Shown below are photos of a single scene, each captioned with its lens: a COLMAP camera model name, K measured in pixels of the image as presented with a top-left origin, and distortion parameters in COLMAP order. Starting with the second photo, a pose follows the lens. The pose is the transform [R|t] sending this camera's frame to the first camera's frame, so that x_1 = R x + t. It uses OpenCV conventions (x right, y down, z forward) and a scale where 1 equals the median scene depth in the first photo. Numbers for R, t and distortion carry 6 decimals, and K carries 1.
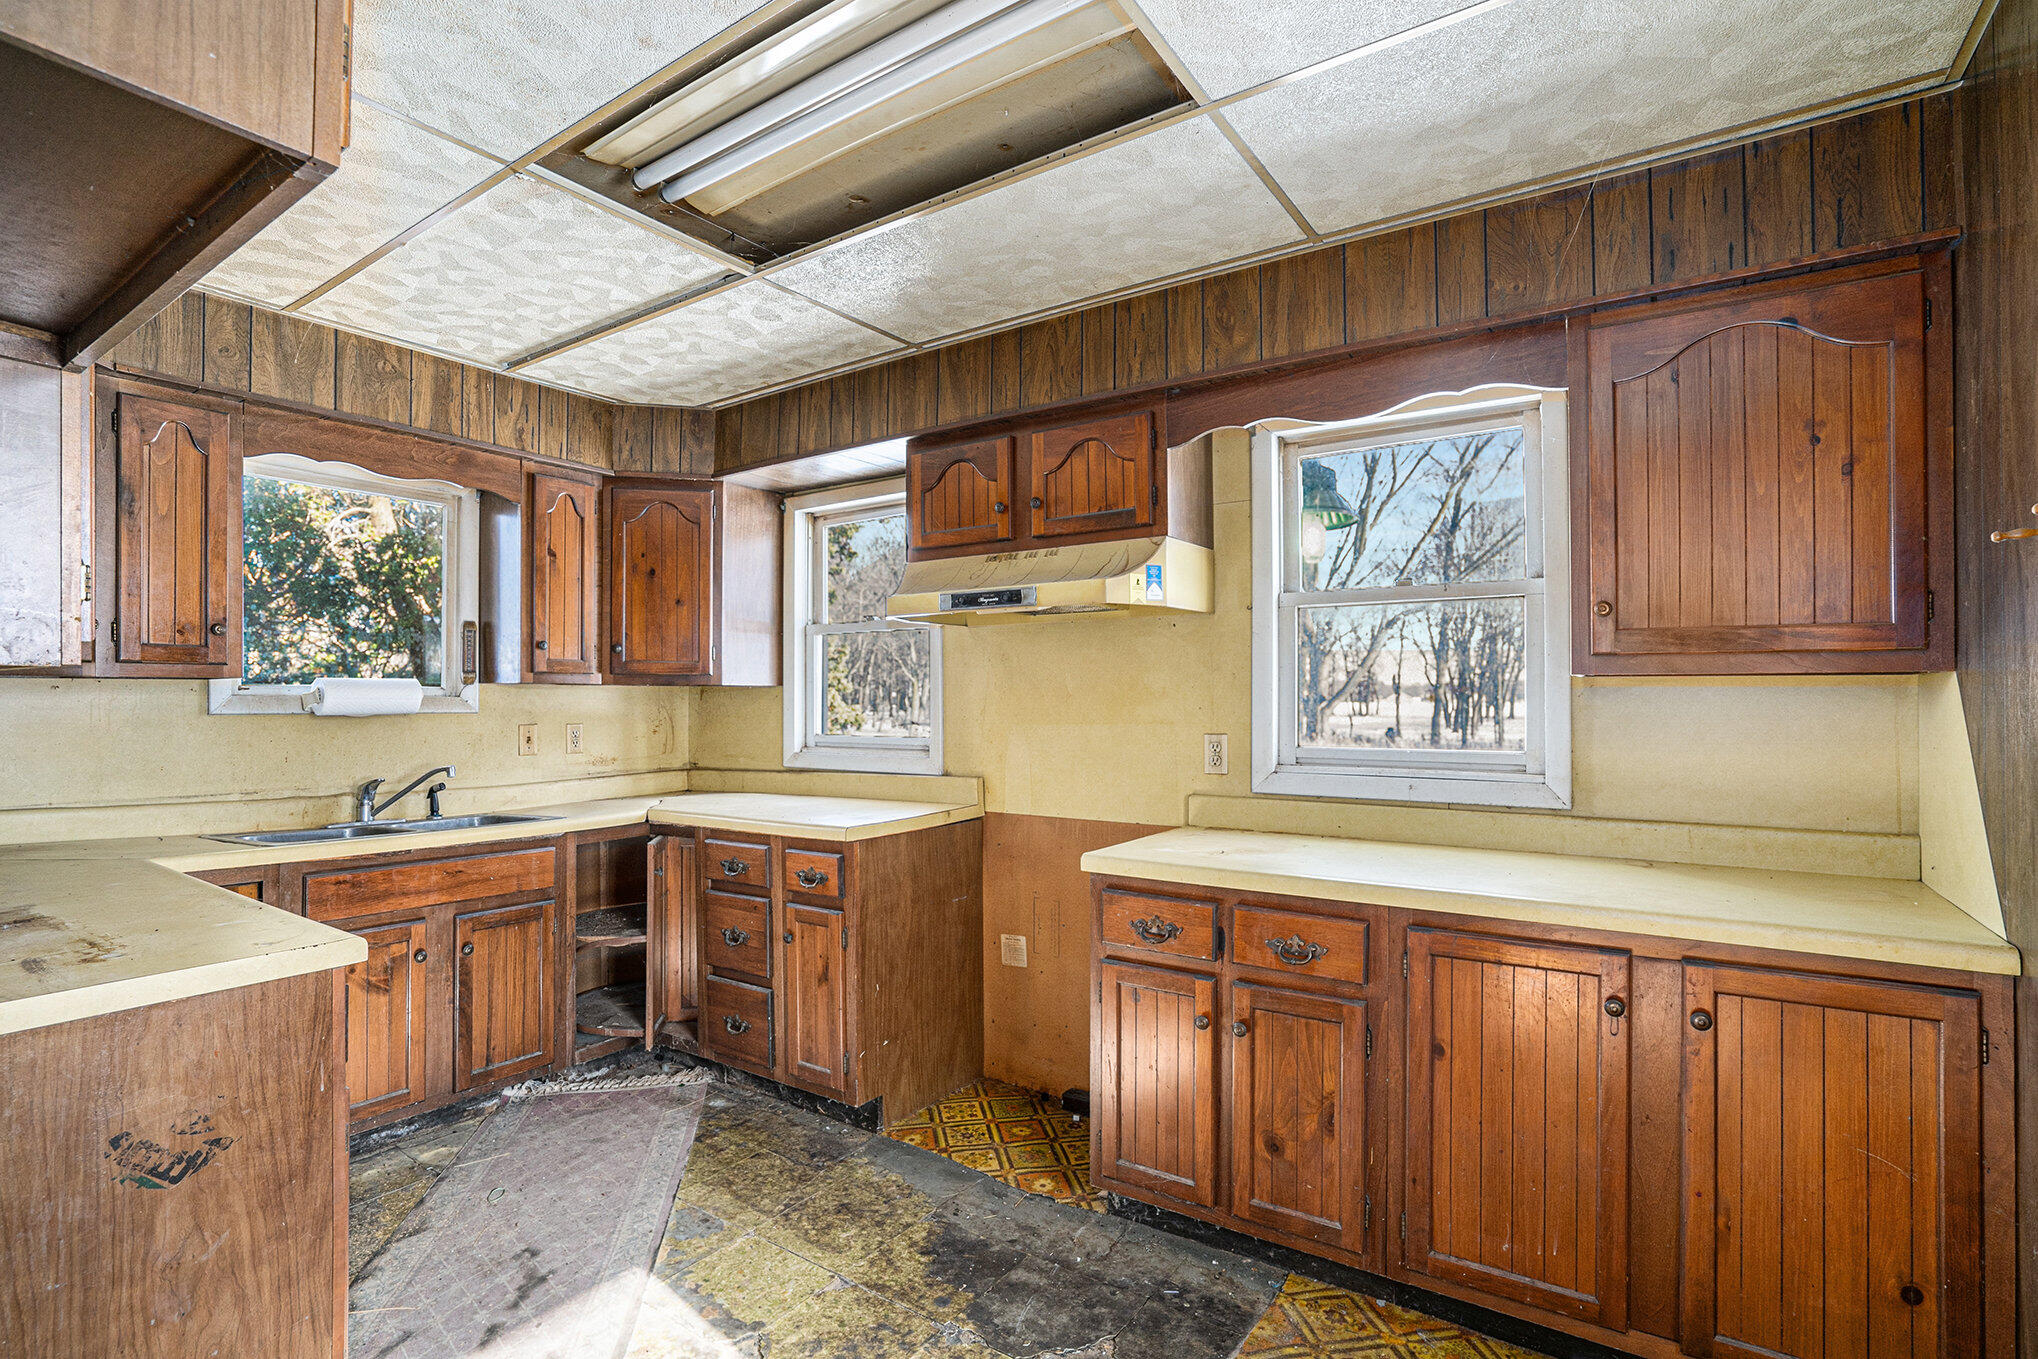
lens RADIAL K [[957.3, 0, 1019.0], [0, 957.3, 679.5], [0, 0, 1]] dist [-0.049333, 0.025271]
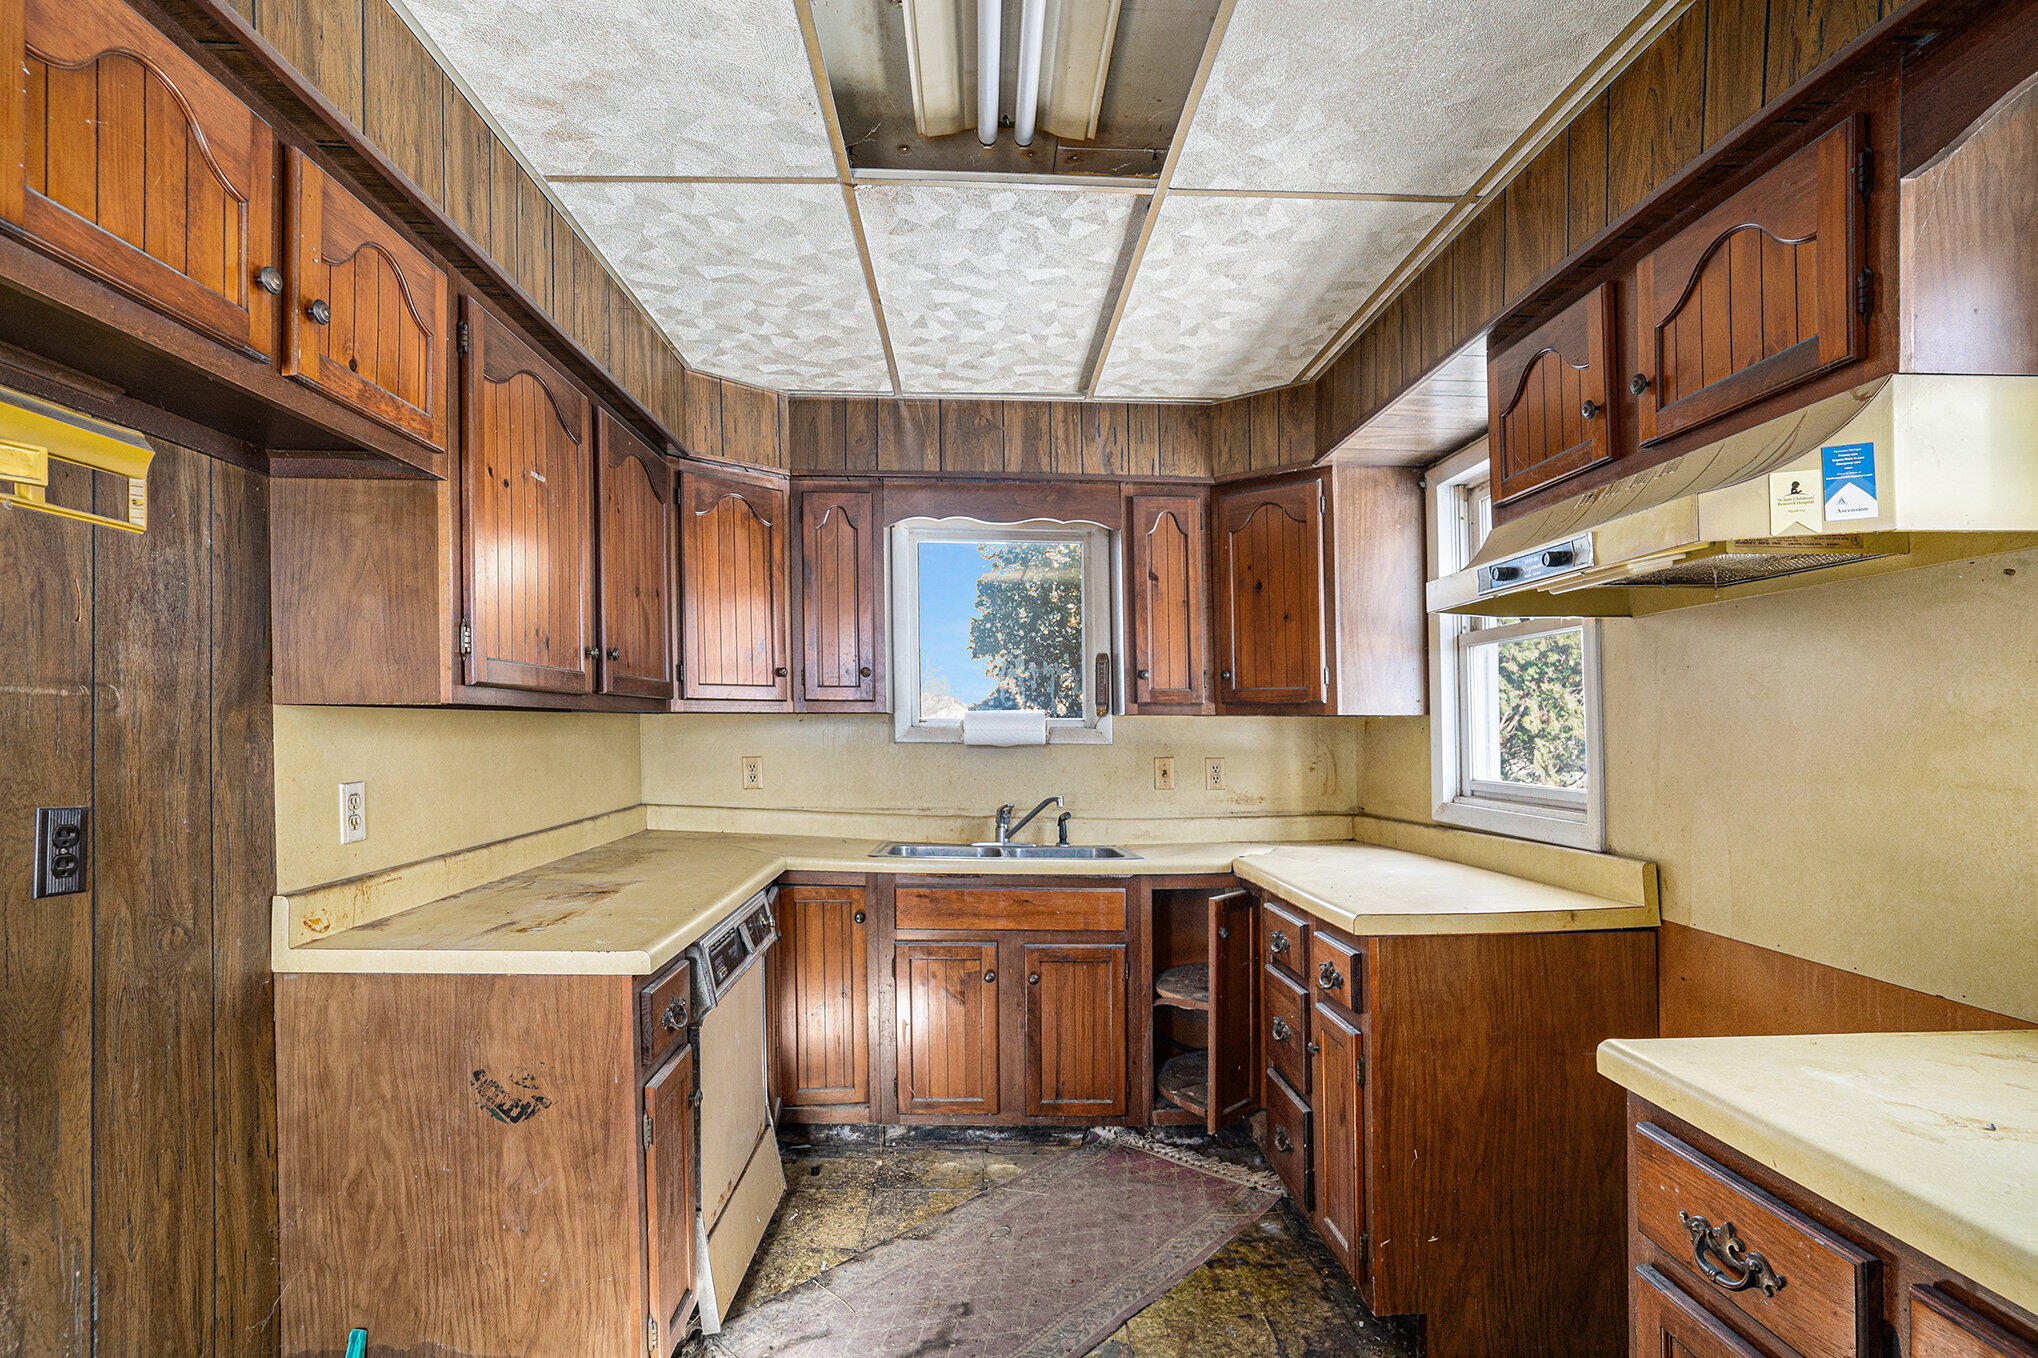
lens RADIAL K [[972.1, 0, 1018.5], [0, 972.1, 709.5], [0, 0, 1]] dist [-0.059214, 0.031767]
pose [[0.601838, -0.012402, -0.798522, 0.223799], [0.010586, 0.999915, -0.007551, 0.005628], [0.798548, -0.003908, 0.601918, 0.347149]]
